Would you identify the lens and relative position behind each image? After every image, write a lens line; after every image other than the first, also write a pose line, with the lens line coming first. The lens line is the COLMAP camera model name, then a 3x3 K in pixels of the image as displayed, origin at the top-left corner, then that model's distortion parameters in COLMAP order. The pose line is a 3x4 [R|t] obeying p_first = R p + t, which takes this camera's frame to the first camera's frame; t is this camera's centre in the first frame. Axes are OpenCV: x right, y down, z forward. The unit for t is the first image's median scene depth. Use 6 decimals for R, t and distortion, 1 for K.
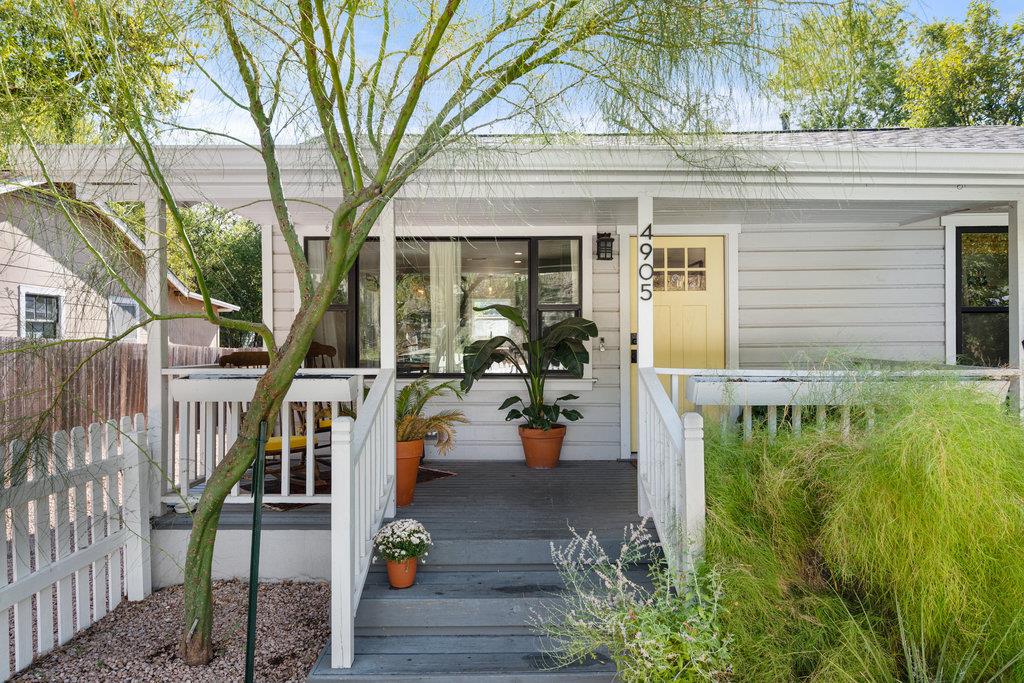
lens RADIAL K [[645.6, 0, 510.9], [0, 645.6, 345.2], [0, 0, 1]] dist [0.008102, -0.001589]
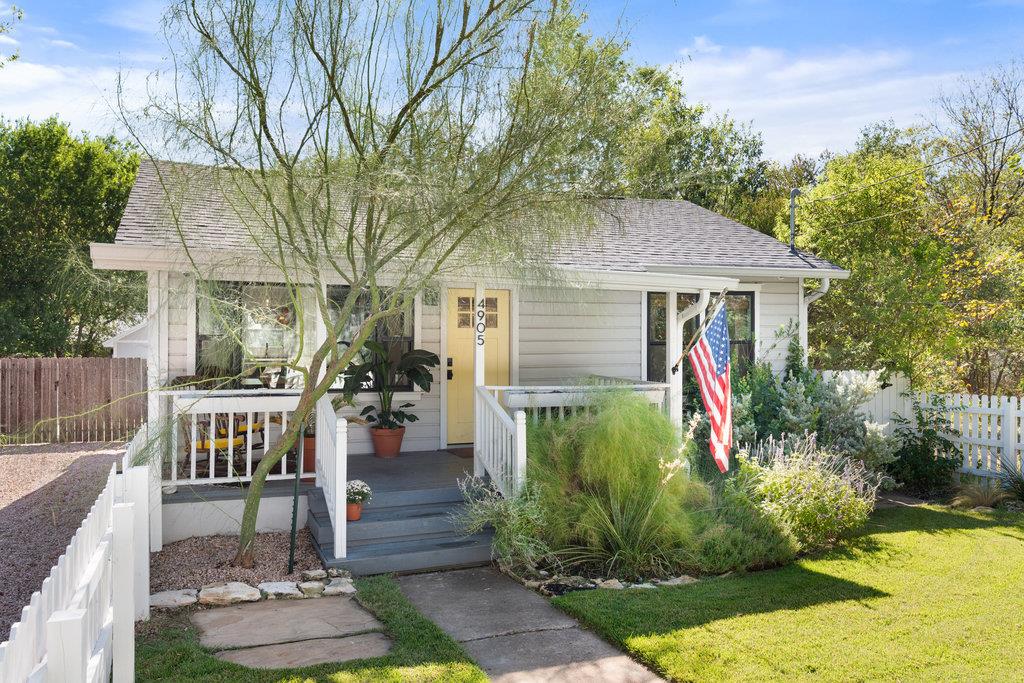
lens RADIAL K [[765.0, 0, 511.8], [0, 765.0, 341.7], [0, 0, 1]] dist [-0.001581, -0.000771]
pose [[0.921549, 0.008142, 0.388176, -0.391438], [-0.006283, 0.999962, -0.006059, -0.054534], [-0.388211, 0.003144, 0.921565, -0.684784]]
